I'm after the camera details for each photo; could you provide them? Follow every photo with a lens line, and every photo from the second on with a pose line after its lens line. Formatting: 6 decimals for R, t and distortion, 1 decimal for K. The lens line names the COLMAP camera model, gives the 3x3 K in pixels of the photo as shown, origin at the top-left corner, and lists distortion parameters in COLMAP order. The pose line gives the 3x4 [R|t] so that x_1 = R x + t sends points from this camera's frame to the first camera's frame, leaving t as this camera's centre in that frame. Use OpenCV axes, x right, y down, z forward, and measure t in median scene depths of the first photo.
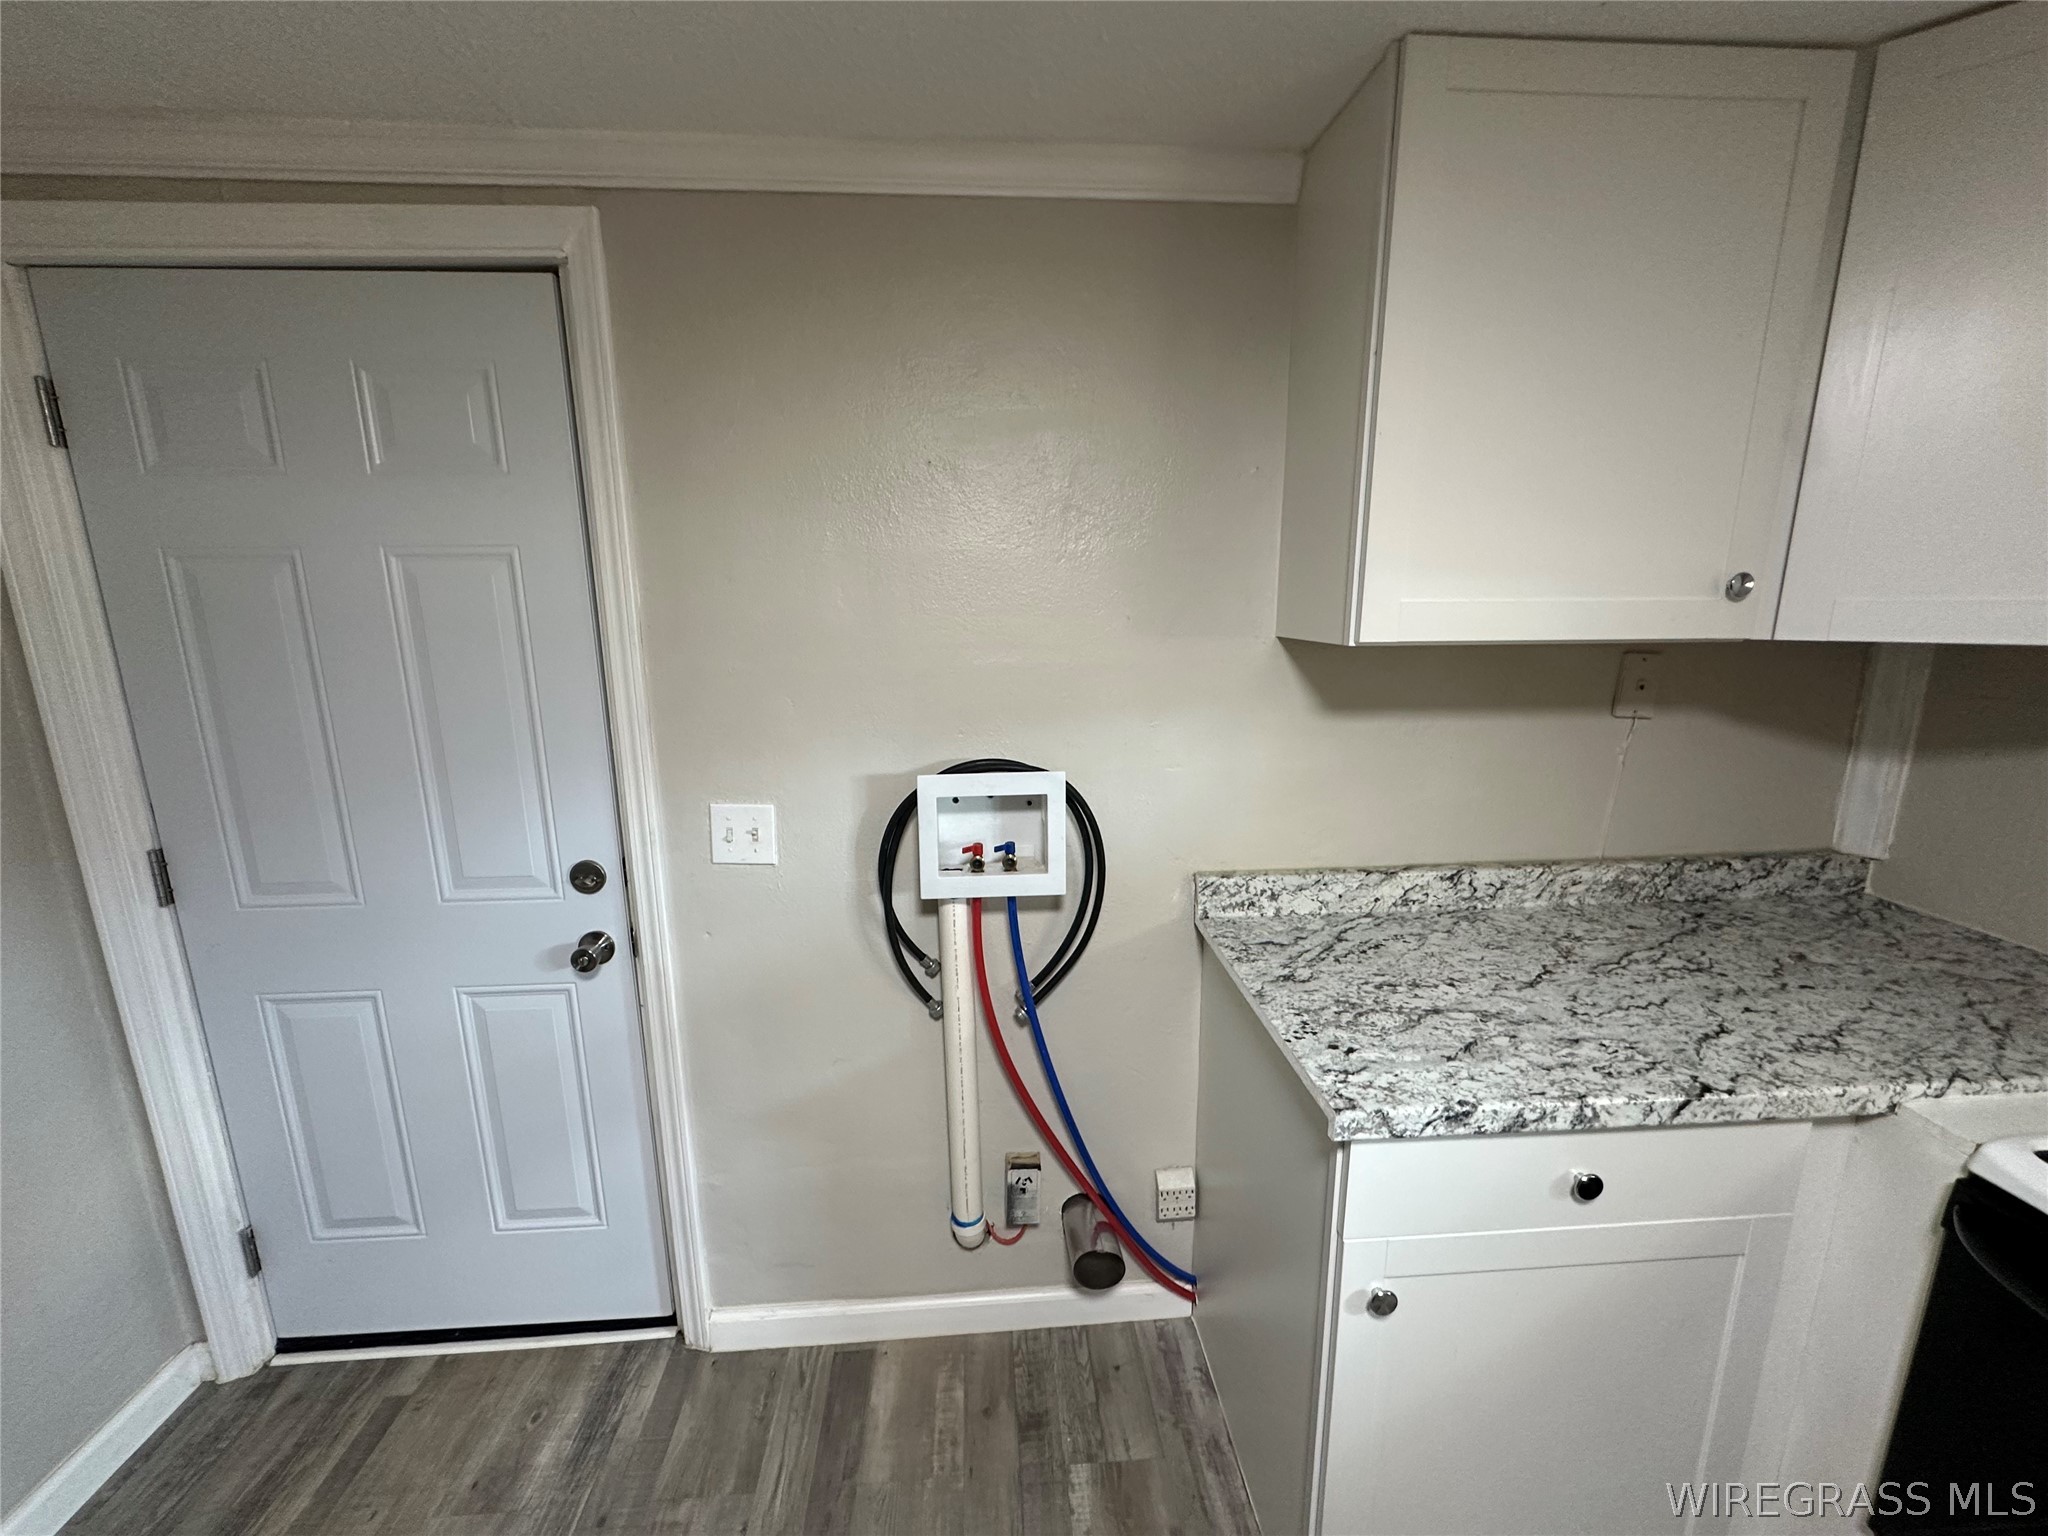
lens RADIAL K [[820.3, 0, 1021.0], [0, 820.3, 769.0], [0, 0, 1]] dist [-0.001858, 0.000605]
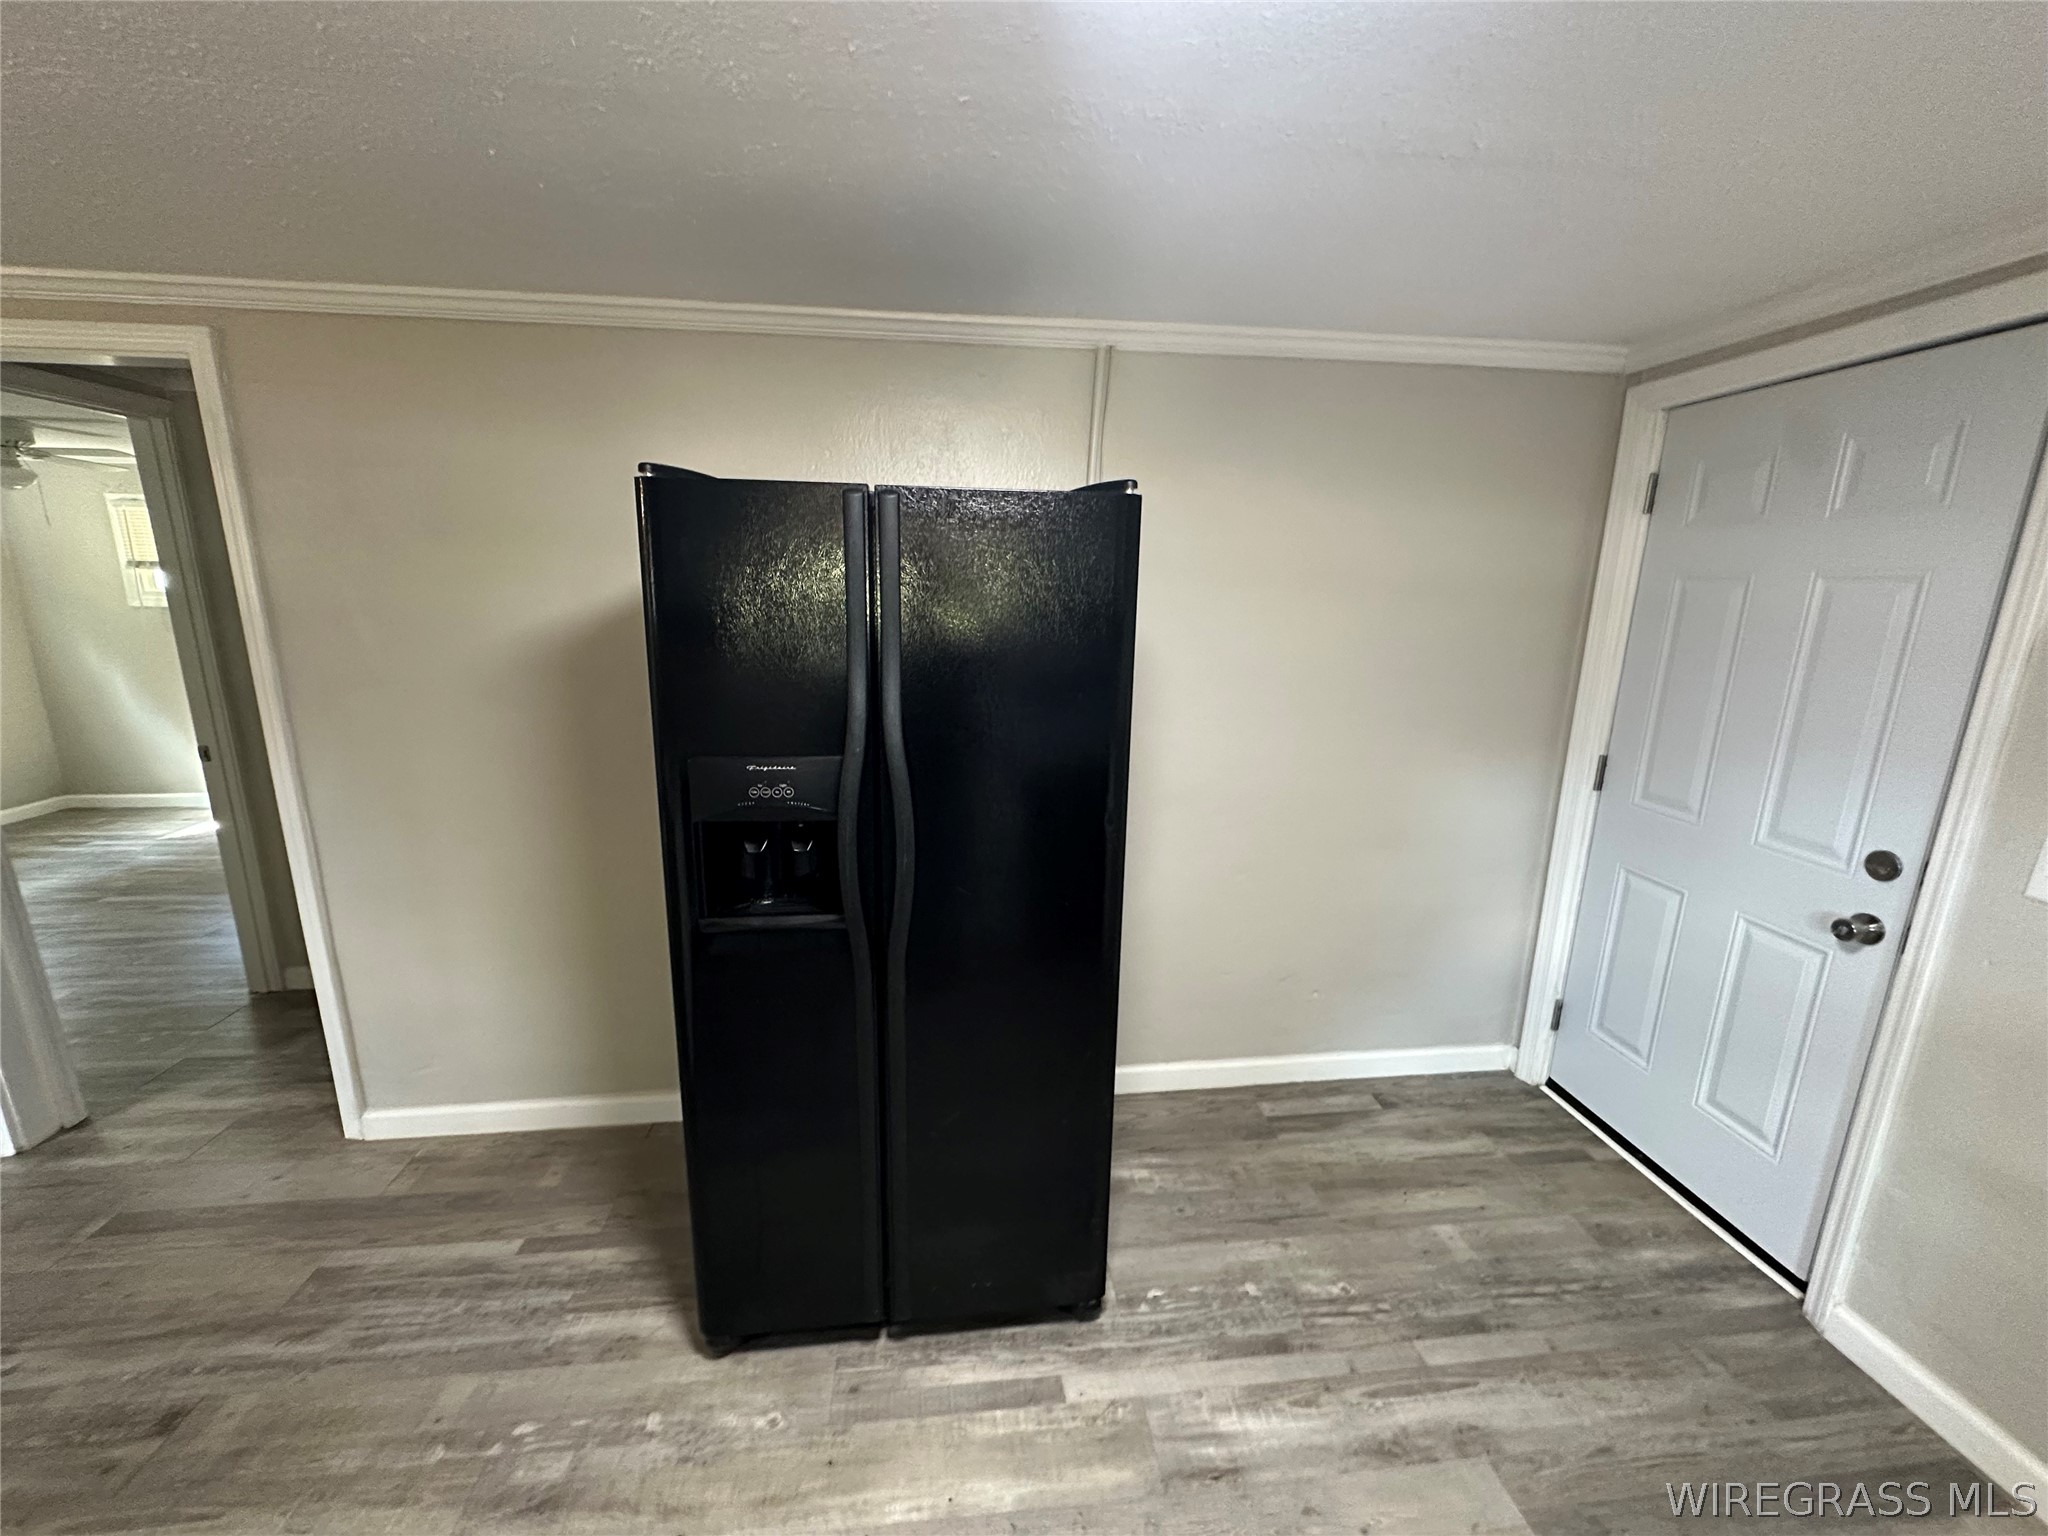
lens RADIAL K [[820.3, 0, 1021.0], [0, 820.3, 769.0], [0, 0, 1]] dist [-0.001858, 0.000605]
pose [[0.045540, 0.233739, -0.971232, 0.475655], [-0.223765, 0.949923, 0.218119, 0.026878], [0.973579, 0.207394, 0.095562, -0.278817]]
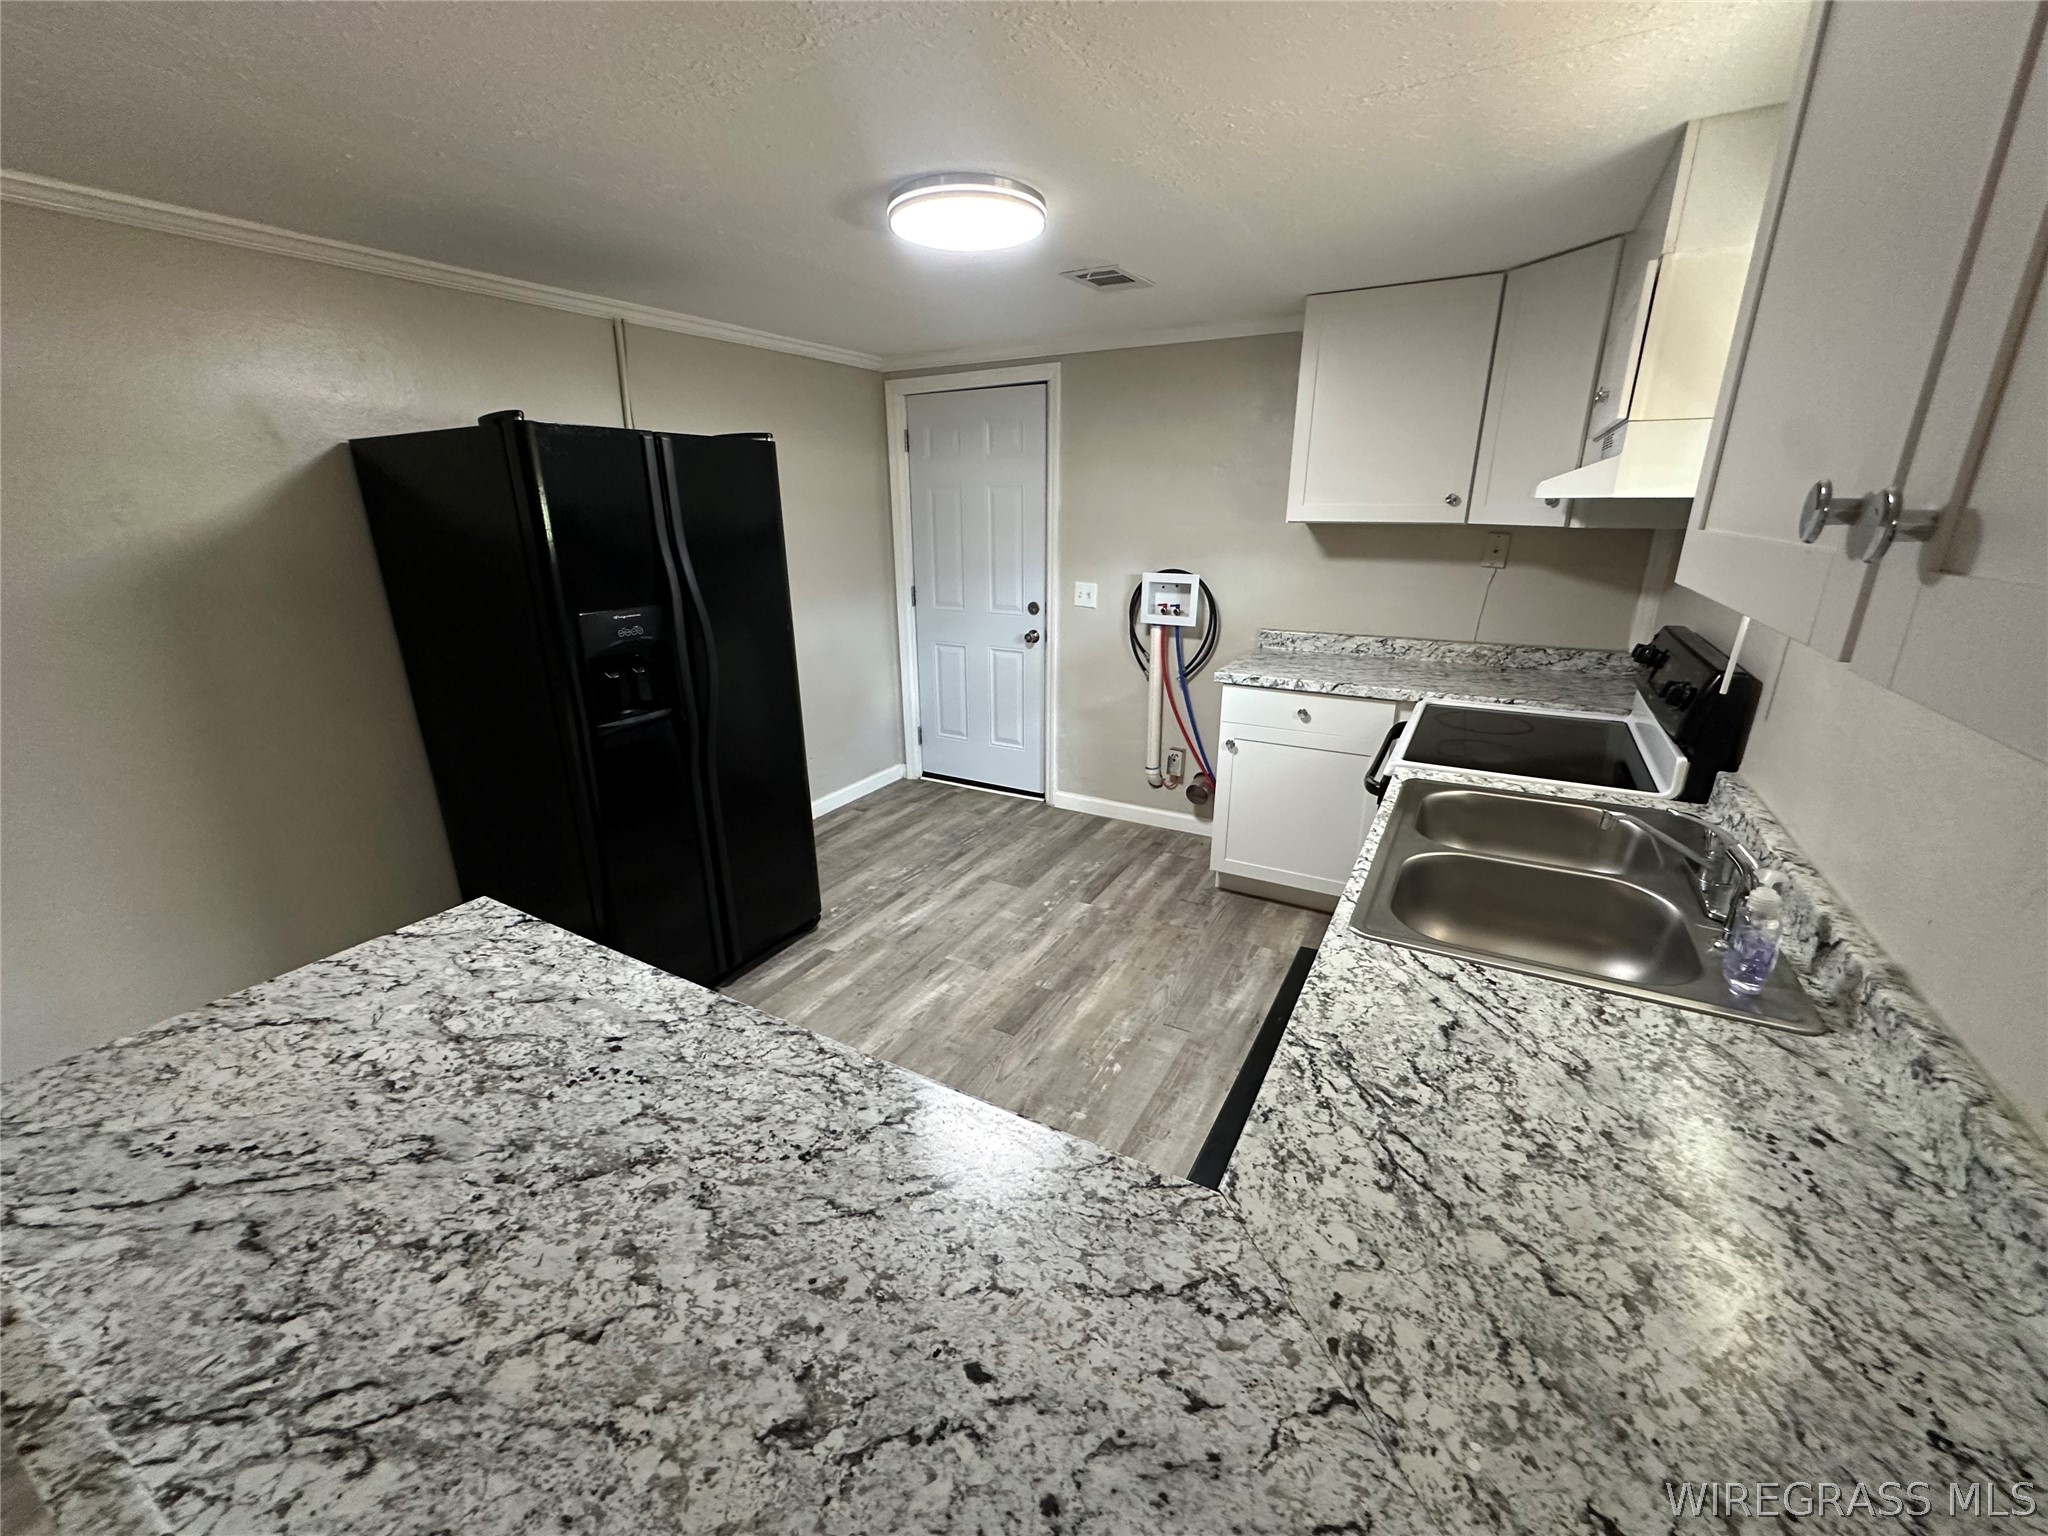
lens RADIAL K [[817.9, 0, 1020.6], [0, 817.9, 766.4], [0, 0, 1]] dist [-0.000874, 0.000258]
pose [[0.834283, 0.175638, -0.522611, 0.943249], [-0.116994, 0.982711, 0.143501, 0.265849], [0.538780, -0.058578, 0.840408, -1.328497]]
